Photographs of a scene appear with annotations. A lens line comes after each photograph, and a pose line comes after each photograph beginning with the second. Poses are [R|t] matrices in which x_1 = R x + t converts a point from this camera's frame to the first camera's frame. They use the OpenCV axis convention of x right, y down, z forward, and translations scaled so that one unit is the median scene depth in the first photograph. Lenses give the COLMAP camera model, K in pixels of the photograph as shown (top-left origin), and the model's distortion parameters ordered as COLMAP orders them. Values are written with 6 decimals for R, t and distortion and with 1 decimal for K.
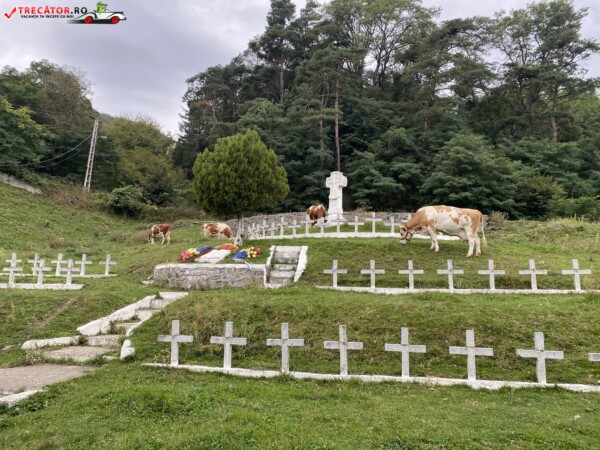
lens RADIAL K [[450.1, 0, 295.3], [0, 450.1, 225.9], [0, 0, 1]] dist [0.039189, -0.041241]
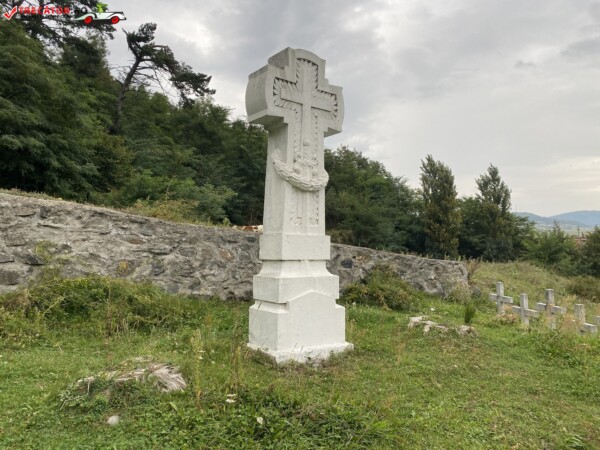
lens RADIAL K [[450.1, 0, 290.3], [0, 450.1, 222.2], [0, 0, 1]] dist [0.039189, -0.041241]
pose [[0.237806, 0.016950, 0.971165, -0.096393], [-0.137387, 0.990382, 0.016356, -0.036028], [-0.961547, -0.137315, 0.237847, 0.768074]]
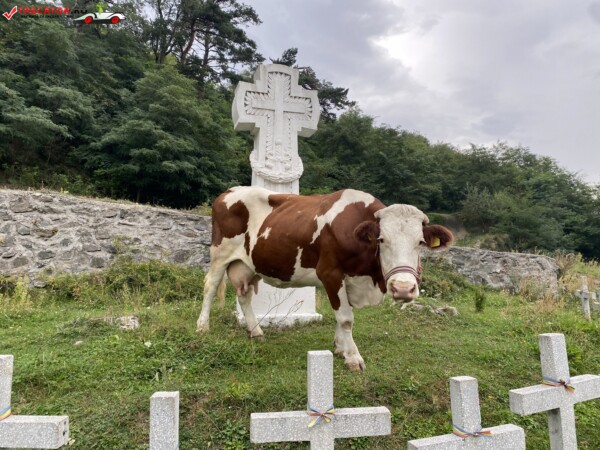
lens RADIAL K [[450.1, 0, 298.1], [0, 450.1, 221.4], [0, 0, 1]] dist [0.039189, -0.041241]
pose [[0.551213, 0.025077, 0.833987, -0.091640], [-0.095163, 0.994915, 0.032981, -0.036207], [-0.828920, -0.097544, 0.550797, 0.689967]]
